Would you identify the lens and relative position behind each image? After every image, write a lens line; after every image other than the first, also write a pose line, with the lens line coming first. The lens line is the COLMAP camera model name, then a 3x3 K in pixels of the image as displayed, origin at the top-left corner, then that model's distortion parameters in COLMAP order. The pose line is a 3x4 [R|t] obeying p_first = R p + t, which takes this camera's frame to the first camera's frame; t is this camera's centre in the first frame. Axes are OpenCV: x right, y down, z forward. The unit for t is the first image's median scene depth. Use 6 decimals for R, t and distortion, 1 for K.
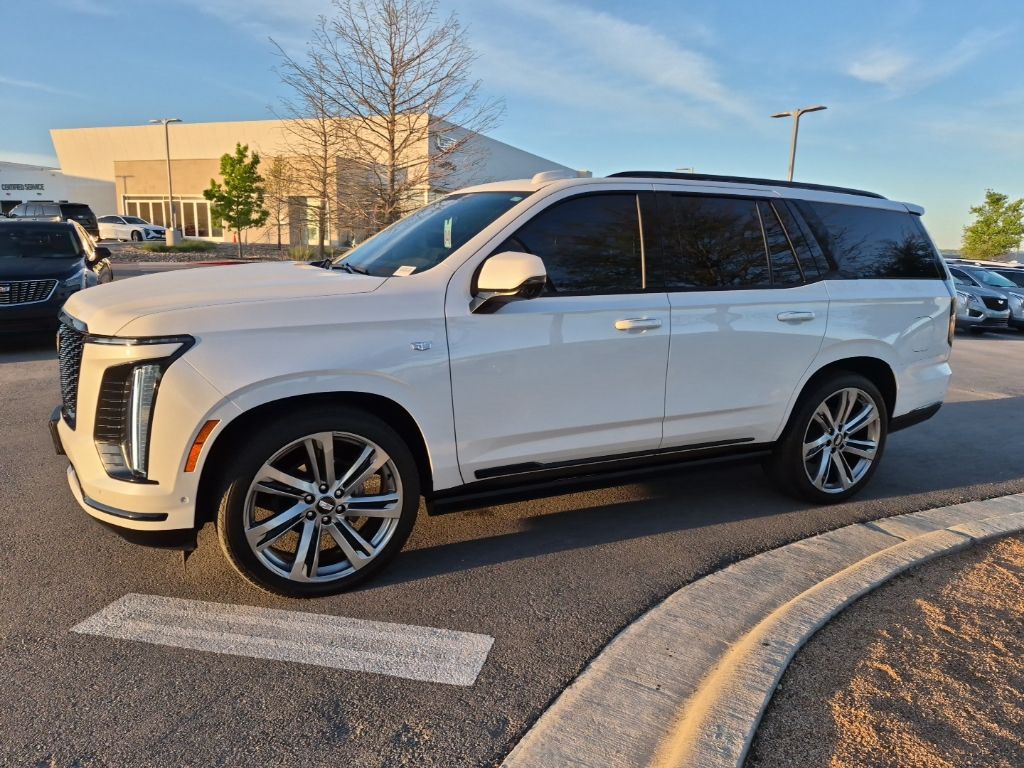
lens RADIAL K [[712.7, 0, 508.8], [0, 712.7, 350.9], [0, 0, 1]] dist [0.088326, -0.088422]
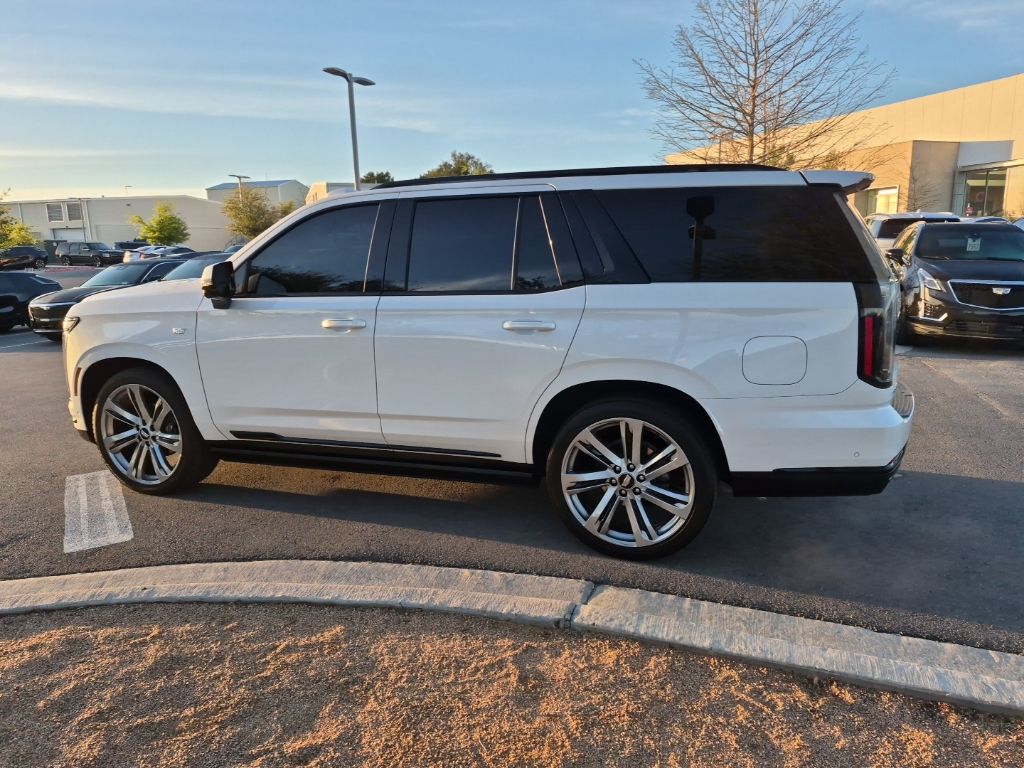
lens RADIAL K [[712.7, 0, 508.8], [0, 712.7, 350.9], [0, 0, 1]] dist [0.088326, -0.088422]
pose [[0.684115, 0.066425, -0.726343, 1.231555], [-0.067369, 0.997342, 0.027756, -0.047111], [0.726256, 0.029945, 0.686771, 0.457670]]
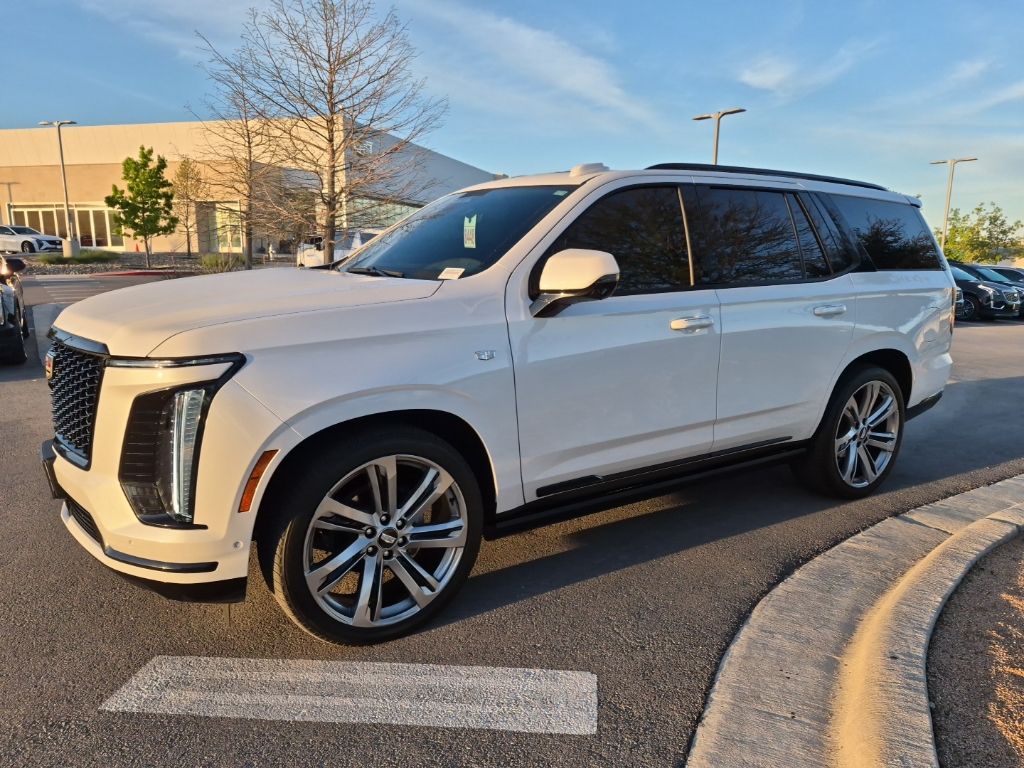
lens RADIAL K [[712.7, 0, 508.8], [0, 712.7, 350.9], [0, 0, 1]] dist [0.088326, -0.088422]
pose [[0.992516, -0.037605, 0.116181, -0.181667], [0.038171, 0.999268, -0.002647, -0.007961], [-0.115996, 0.007061, 0.993225, 0.089553]]
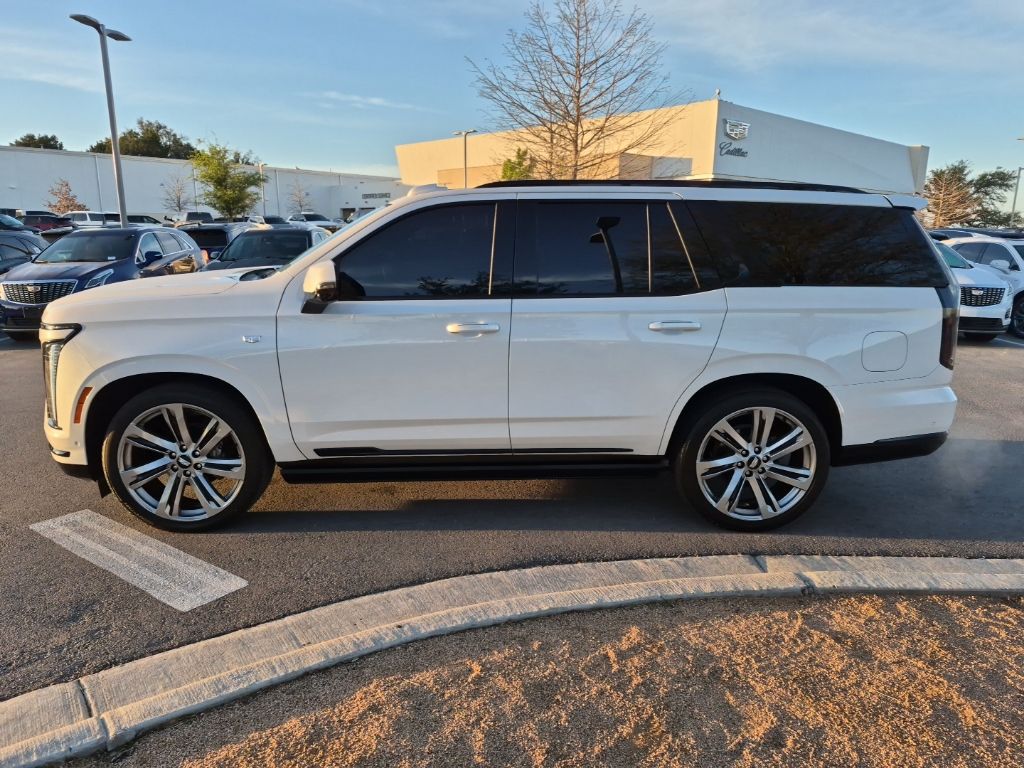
lens RADIAL K [[713.0, 0, 517.3], [0, 713.0, 350.5], [0, 0, 1]] dist [0.089562, -0.094998]
pose [[0.912199, 0.049777, -0.406712, 0.715320], [-0.045362, 0.998760, 0.020495, -0.030481], [0.407228, -0.000247, 0.913326, 0.066462]]
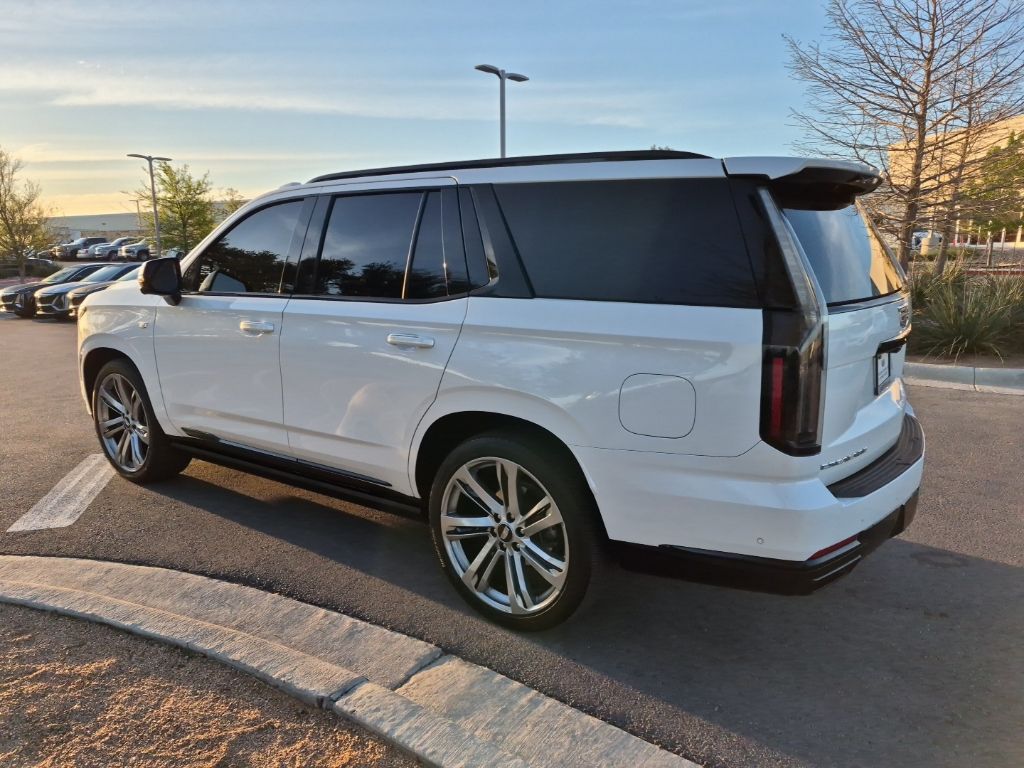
lens RADIAL K [[710.4, 0, 505.3], [0, 710.4, 360.3], [0, 0, 1]] dist [0.093393, -0.090136]
pose [[0.456999, 0.115177, -0.881978, 1.347311], [-0.115574, 0.990864, 0.069512, -0.110107], [0.881926, 0.070167, 0.466136, 0.889154]]
